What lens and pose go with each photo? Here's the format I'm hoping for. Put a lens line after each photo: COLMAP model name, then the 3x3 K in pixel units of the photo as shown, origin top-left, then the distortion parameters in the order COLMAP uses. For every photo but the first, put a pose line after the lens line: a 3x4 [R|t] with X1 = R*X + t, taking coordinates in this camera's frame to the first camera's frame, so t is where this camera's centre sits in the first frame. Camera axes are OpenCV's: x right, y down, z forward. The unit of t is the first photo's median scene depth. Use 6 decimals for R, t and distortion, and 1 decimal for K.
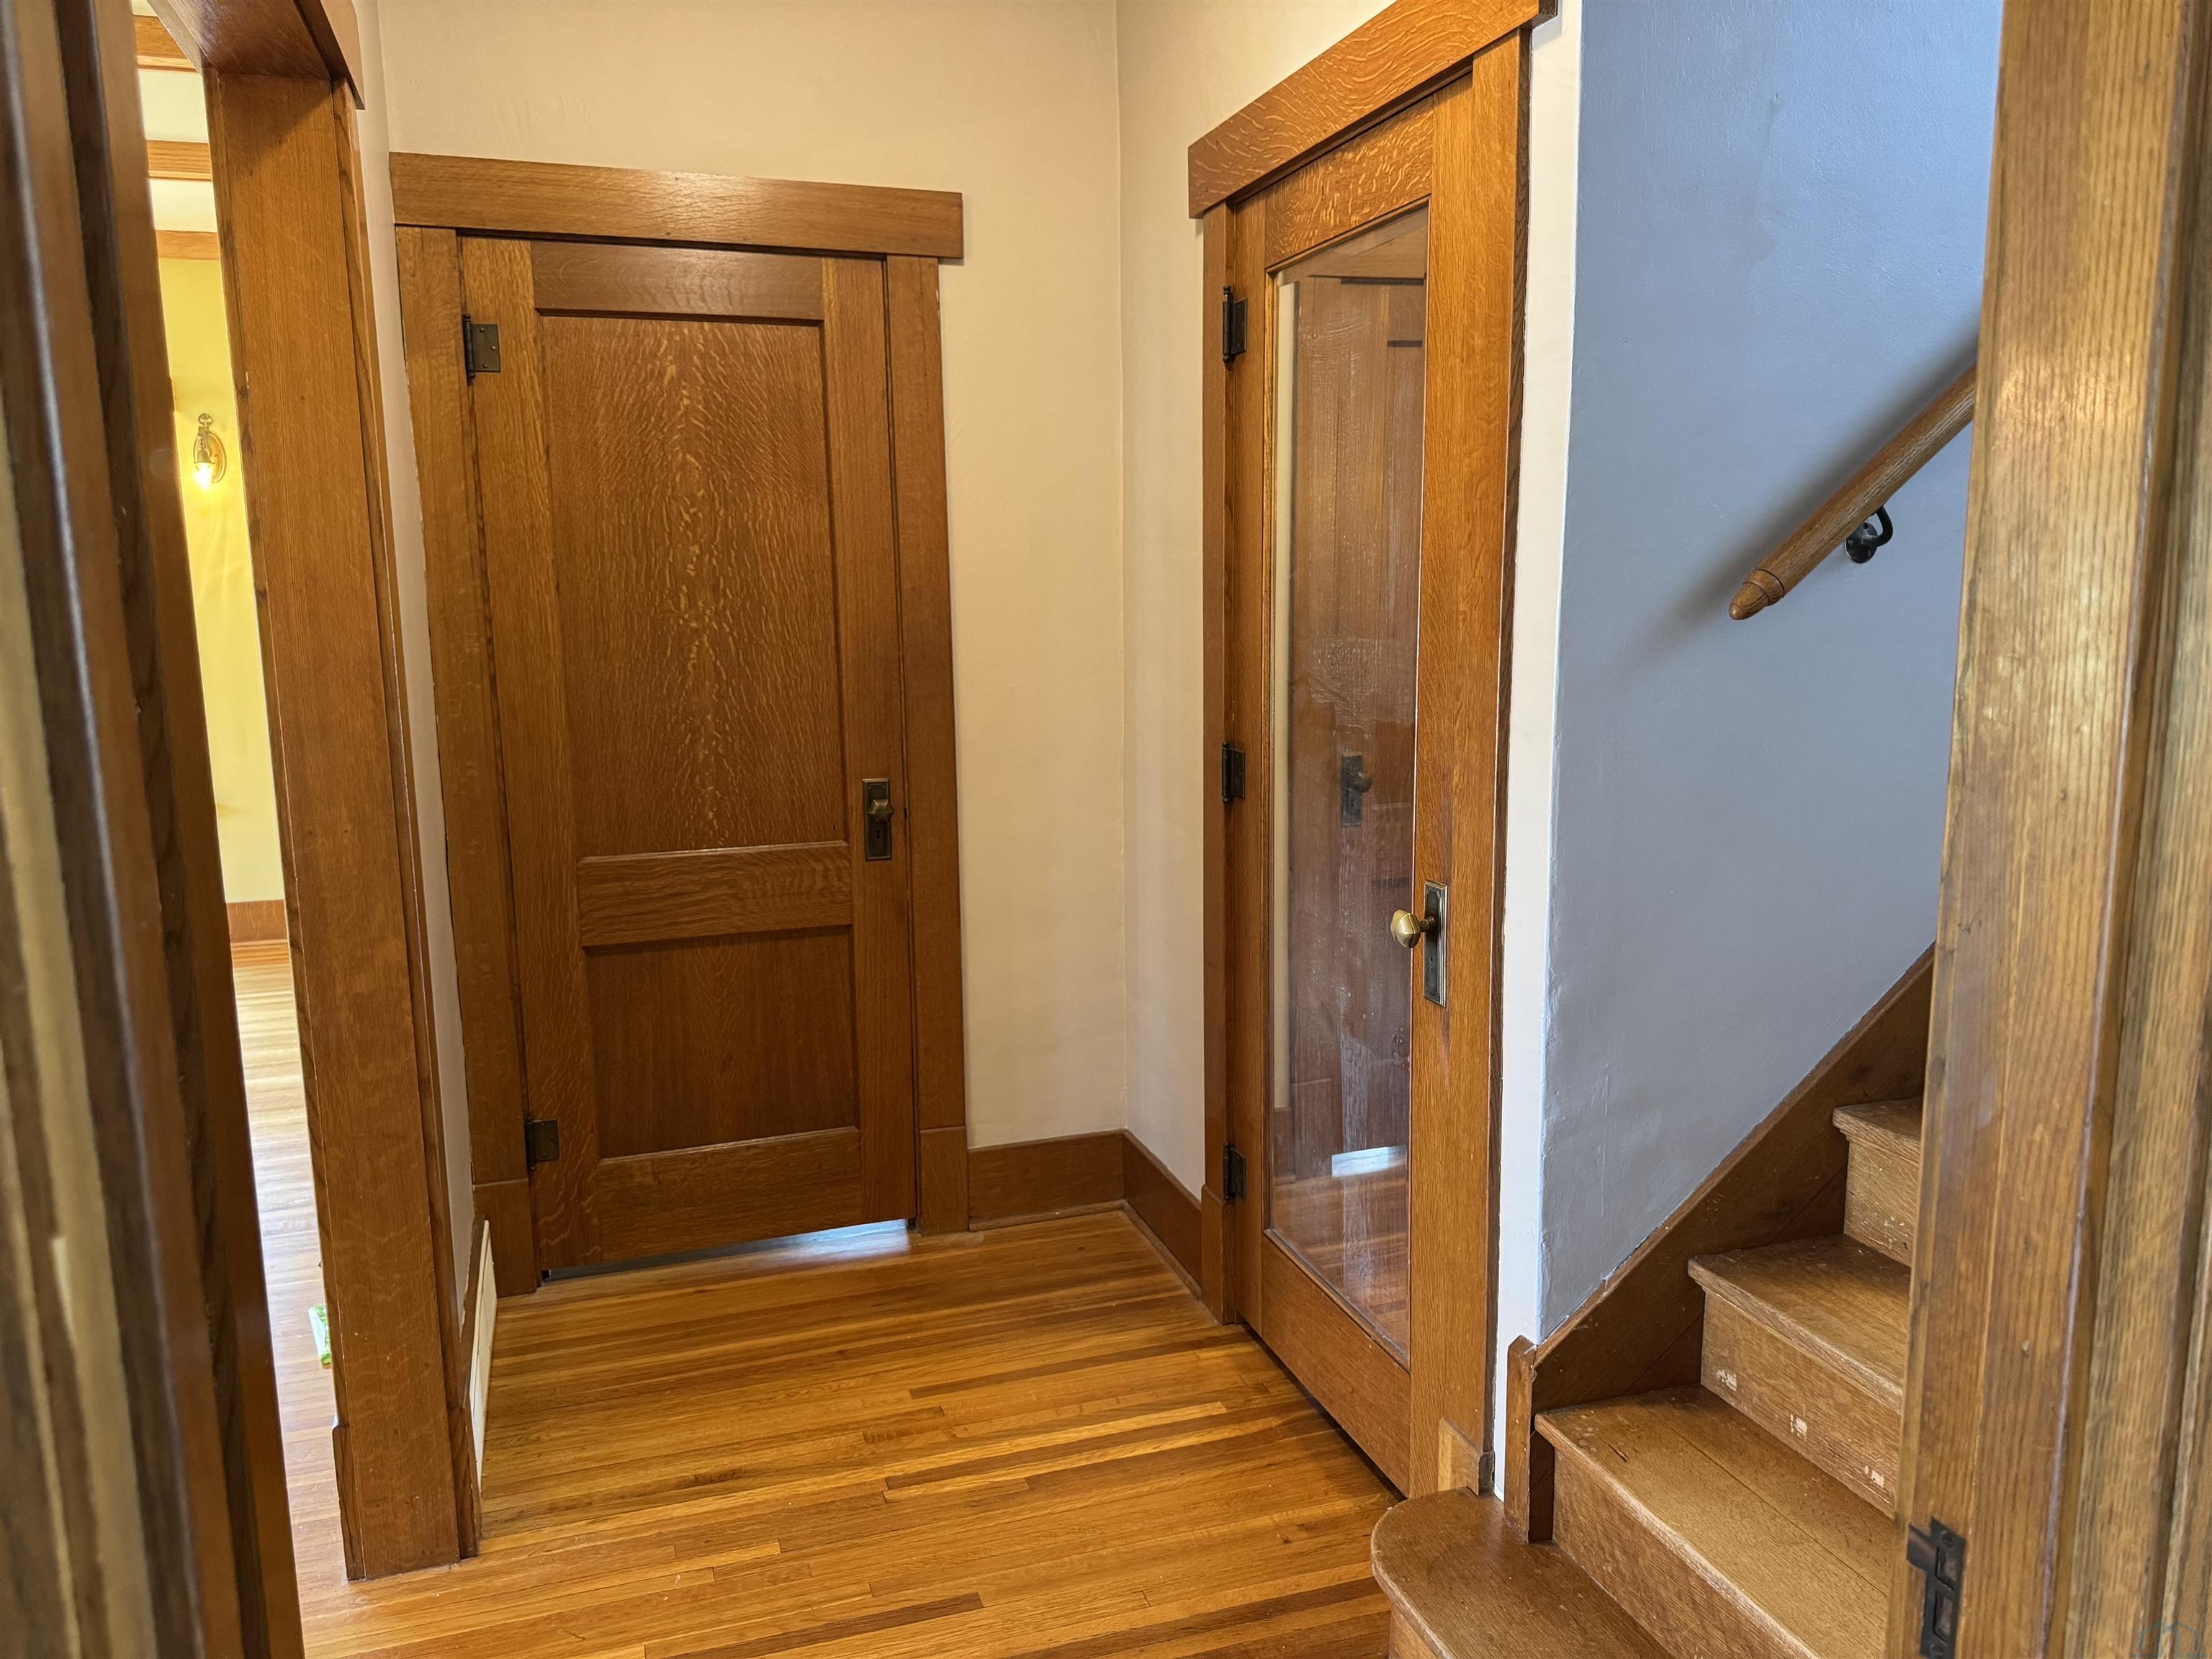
lens RADIAL K [[1562.1, 0, 1106.0], [0, 1562.1, 829.5], [0, 0, 1]] dist [0.034137, -0.060939]
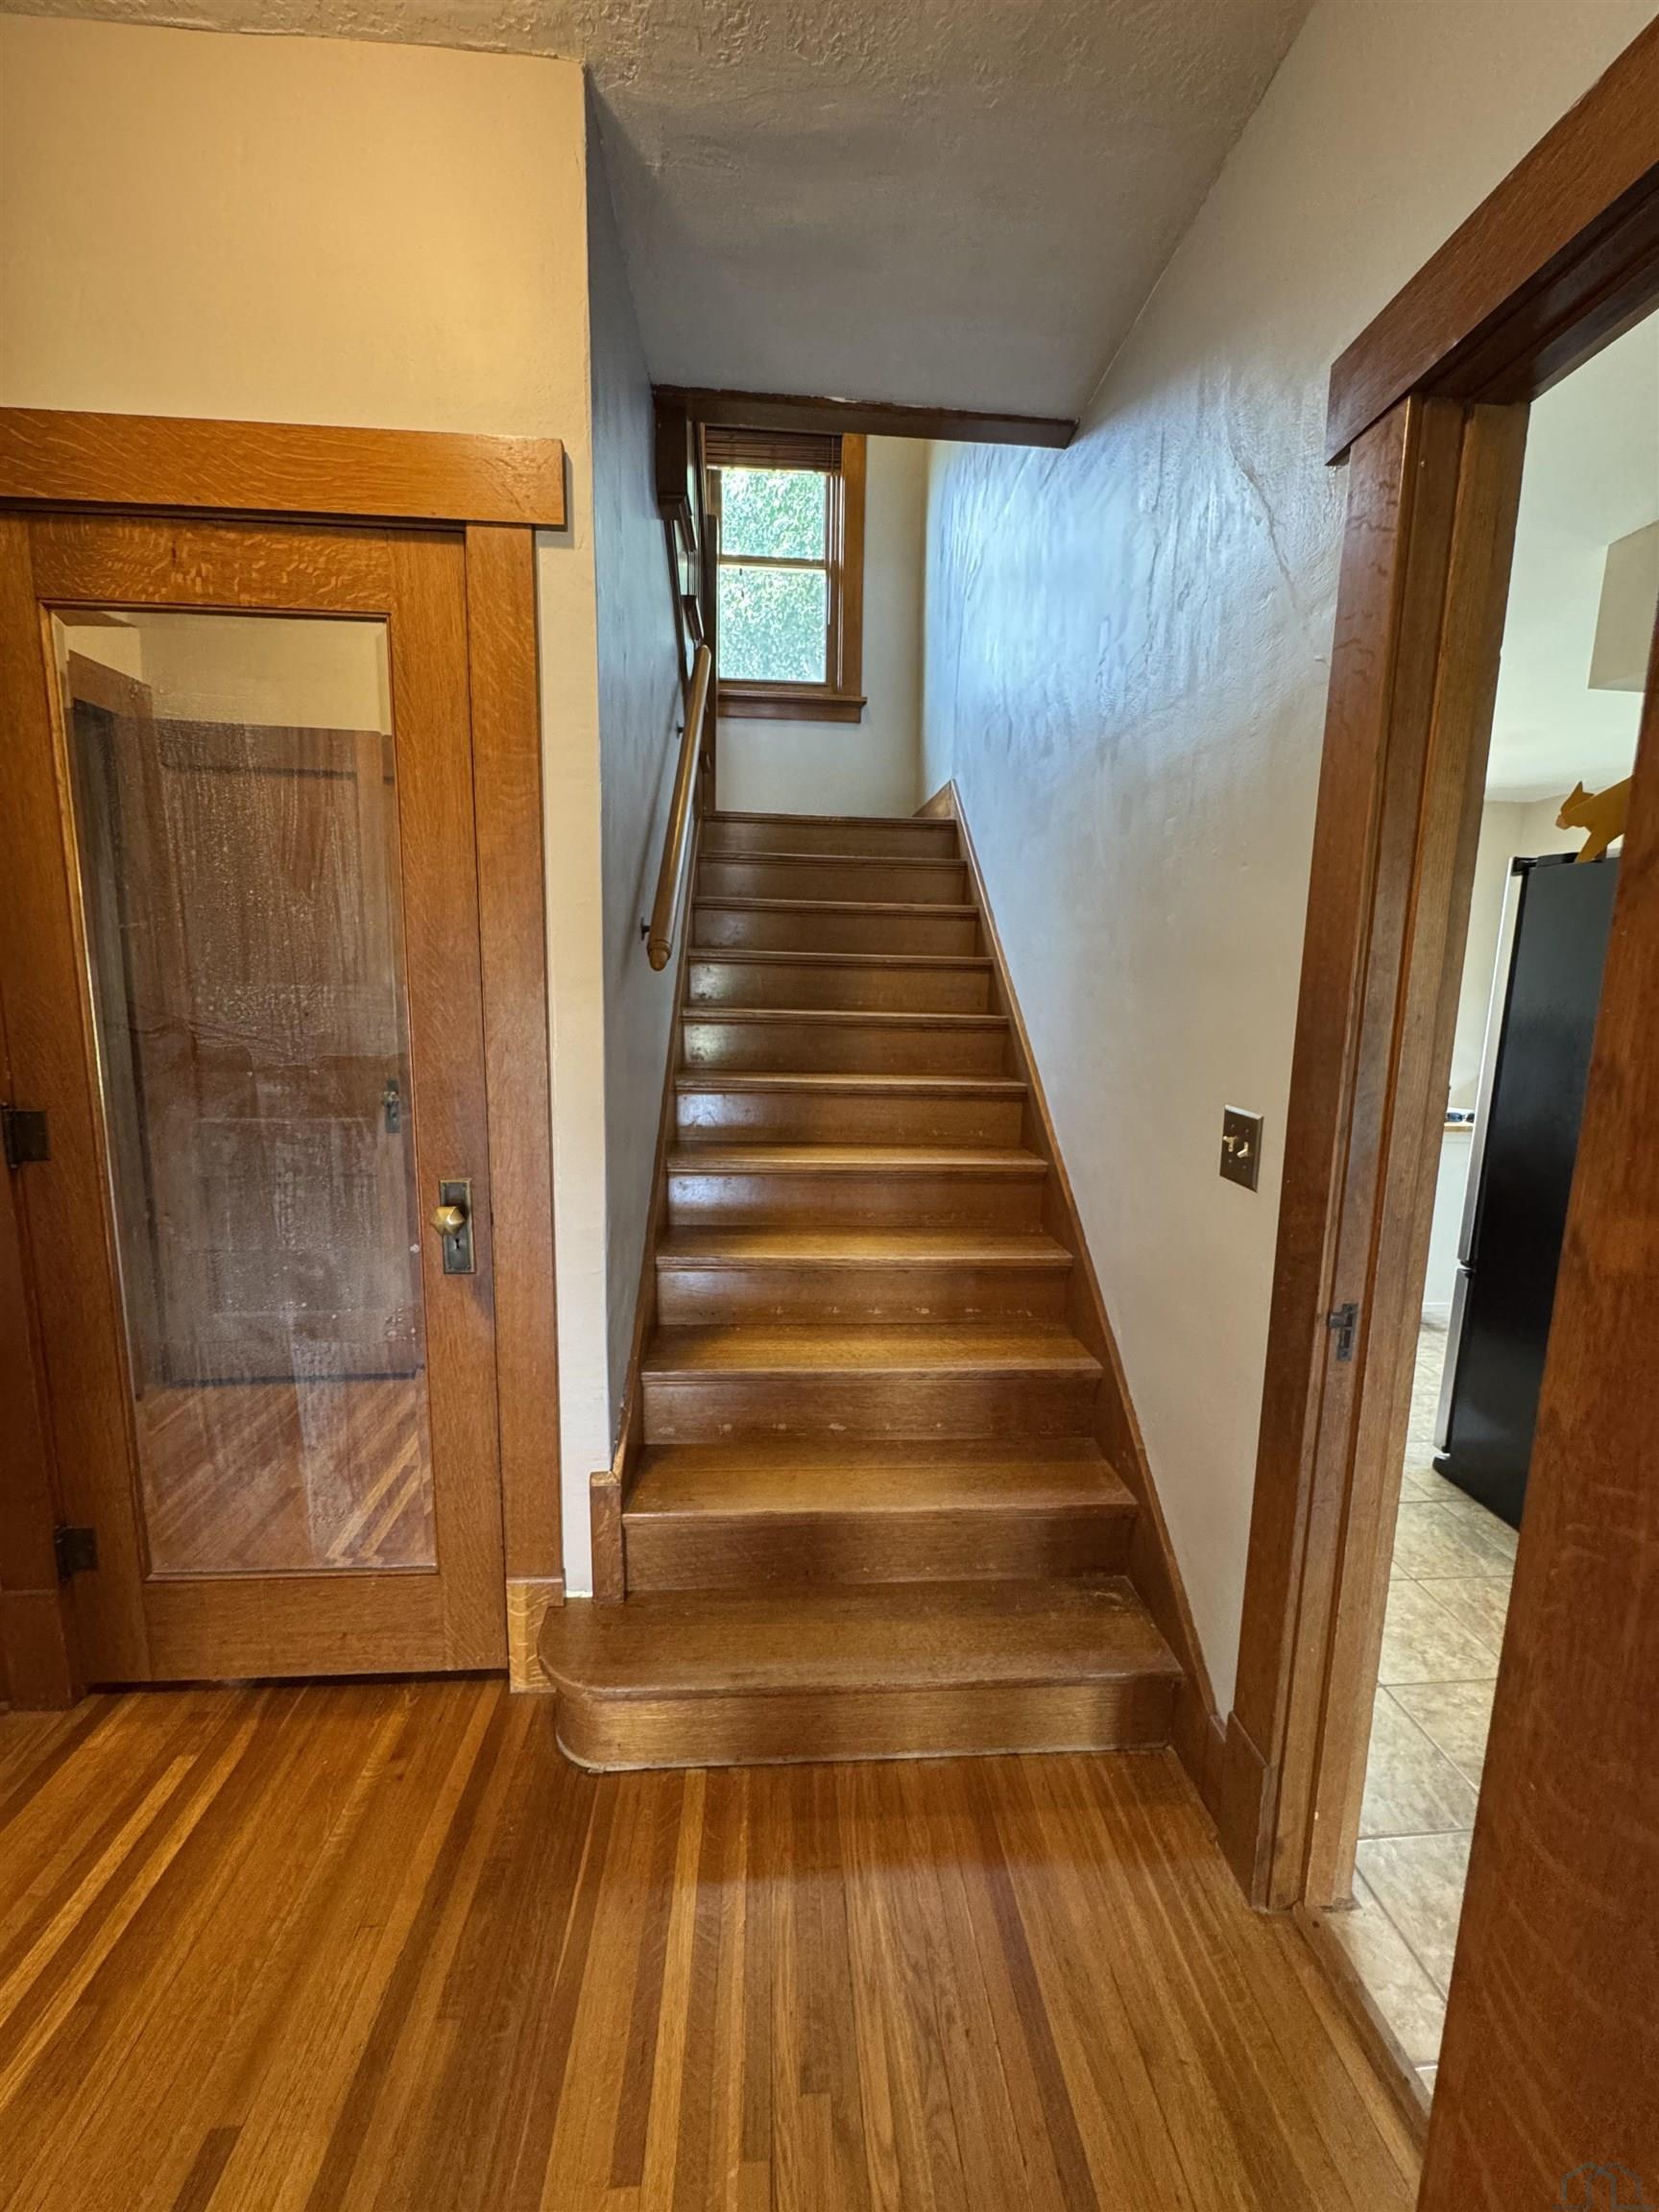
lens RADIAL K [[886.7, 0, 829.5], [0, 886.7, 1106.0], [0, 0, 1]] dist [-0.000889, -0.000113]
pose [[0.253202, -0.131386, 0.958450, -0.340129], [0.134747, 0.985867, 0.099547, -0.048033], [-0.957983, 0.103942, 0.267327, 0.450663]]
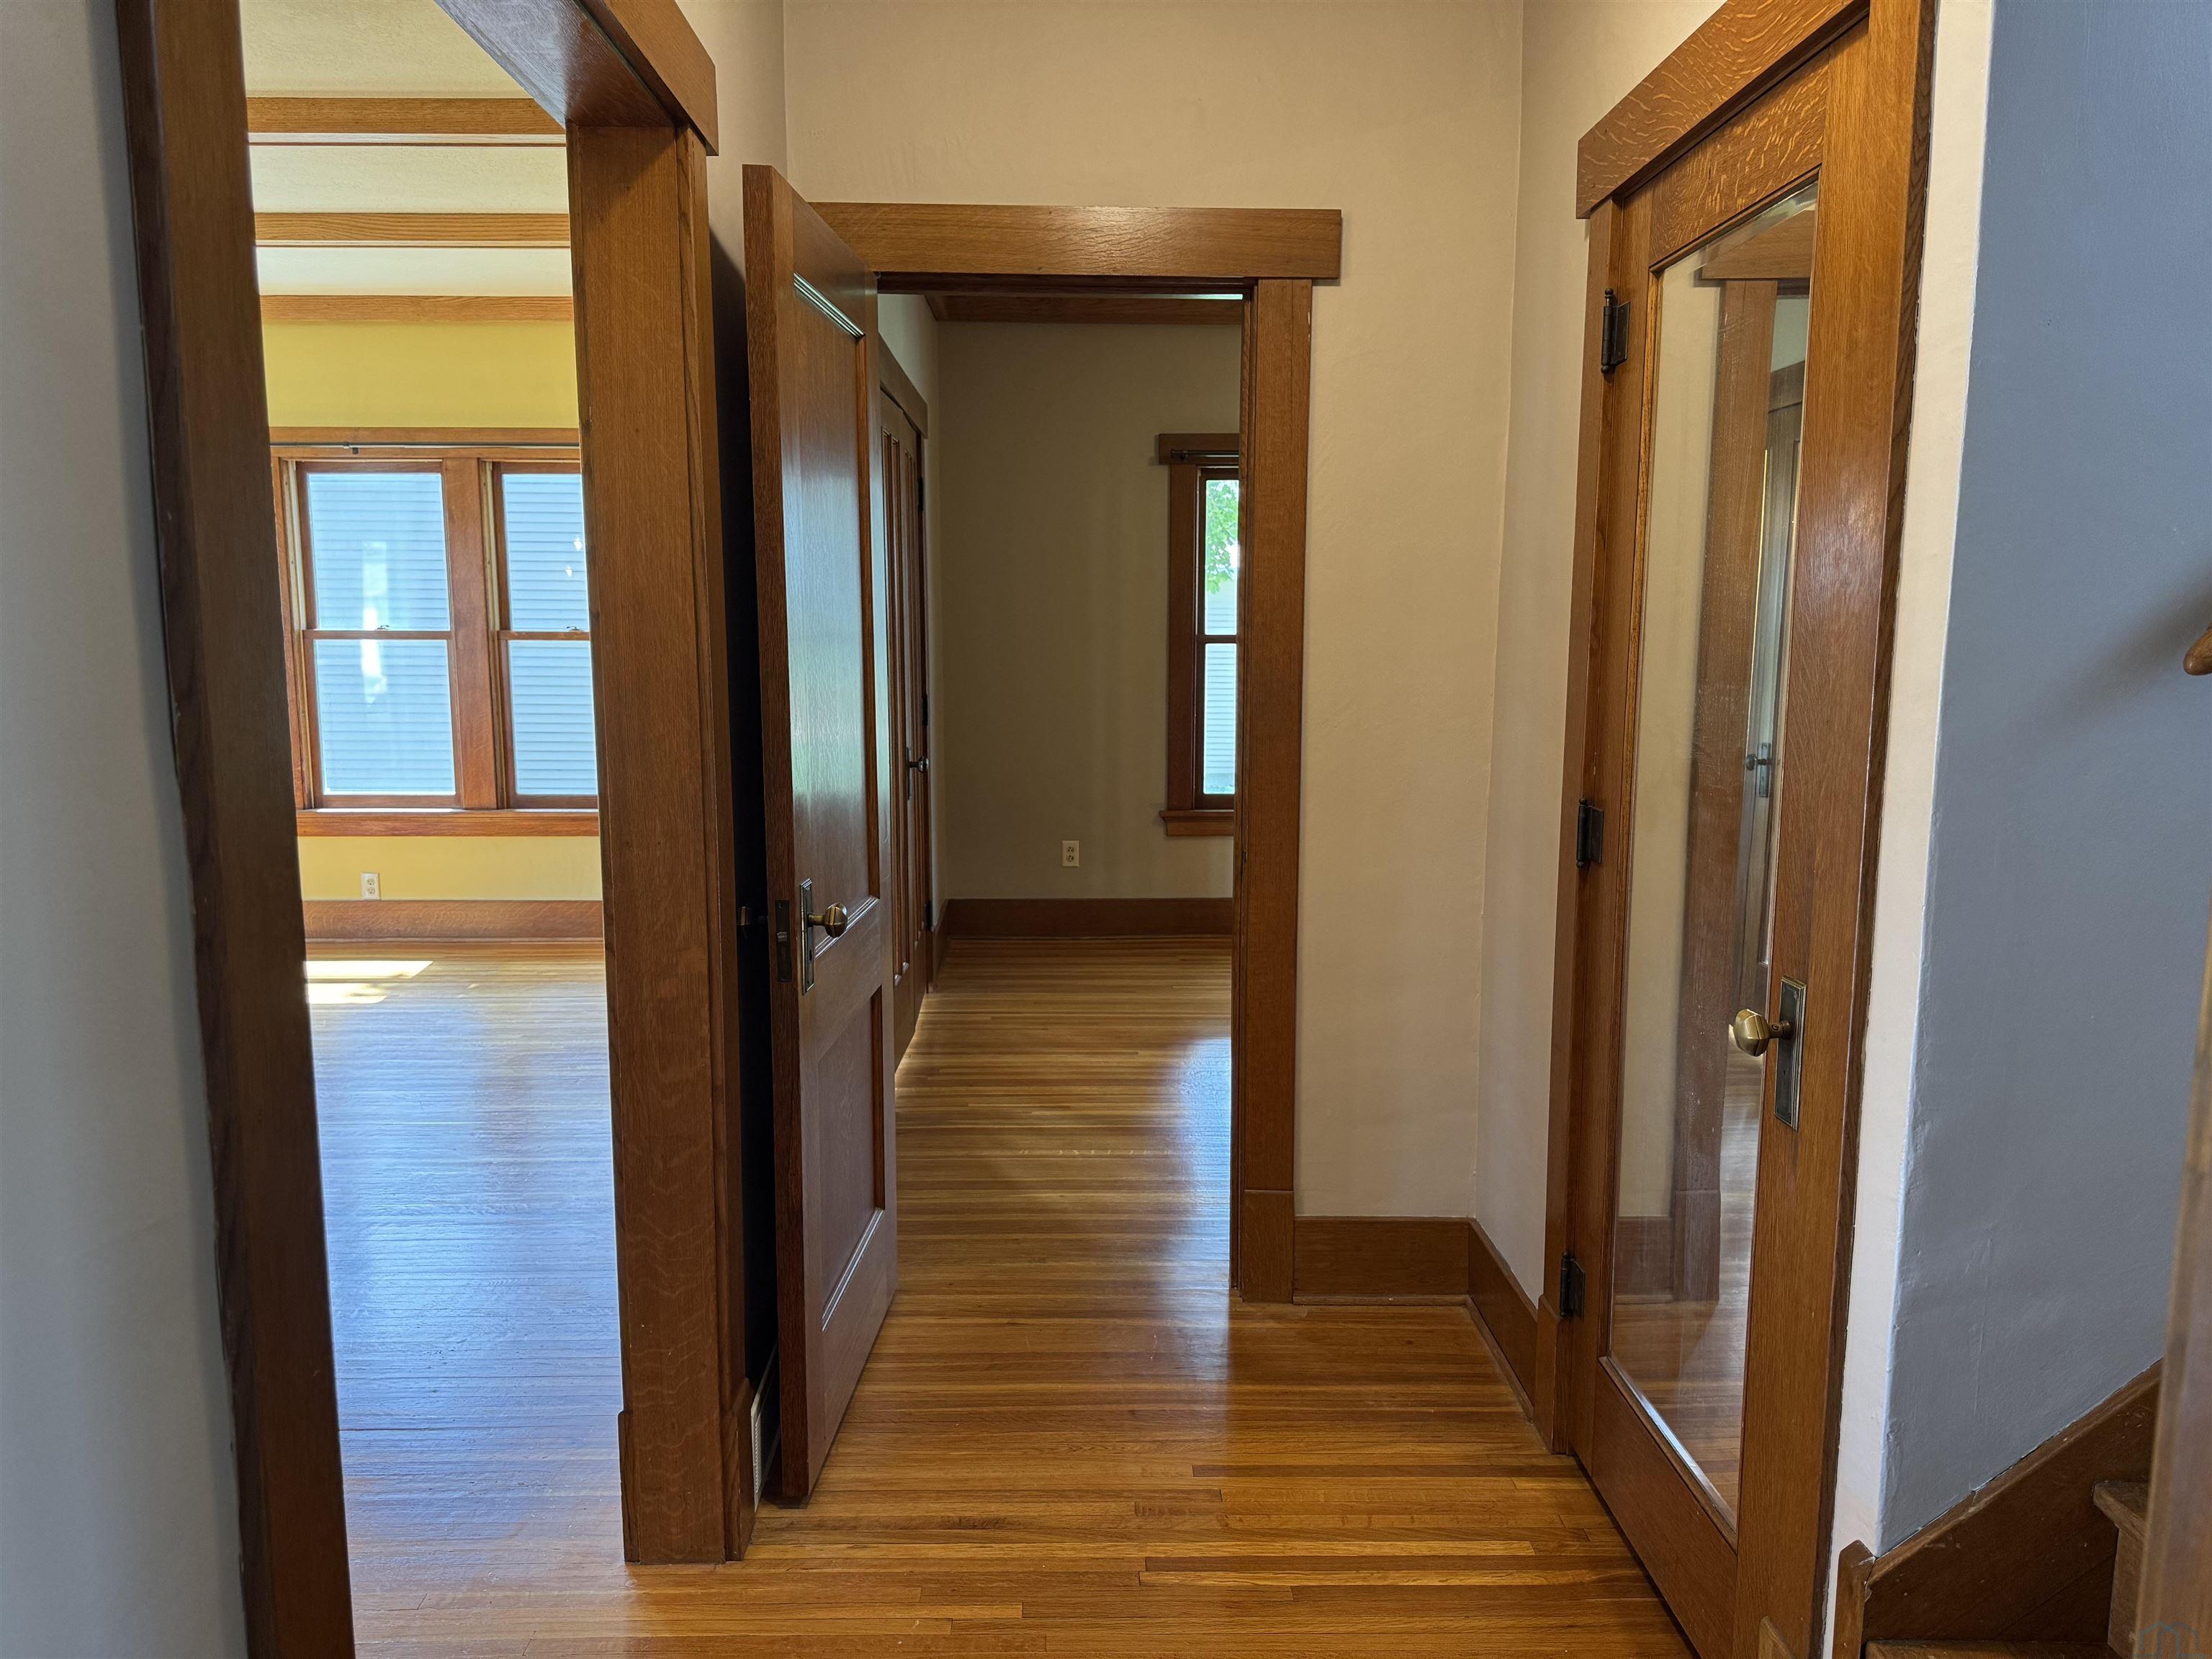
lens RADIAL K [[1565.2, 0, 1099.7], [0, 1565.2, 838.5], [0, 0, 1]] dist [0.019824, -0.028605]
pose [[0.953498, 0.056497, -0.296055, 0.090139], [-0.062634, 0.997973, -0.011279, -0.007487], [0.294818, 0.029297, 0.955104, 0.074939]]
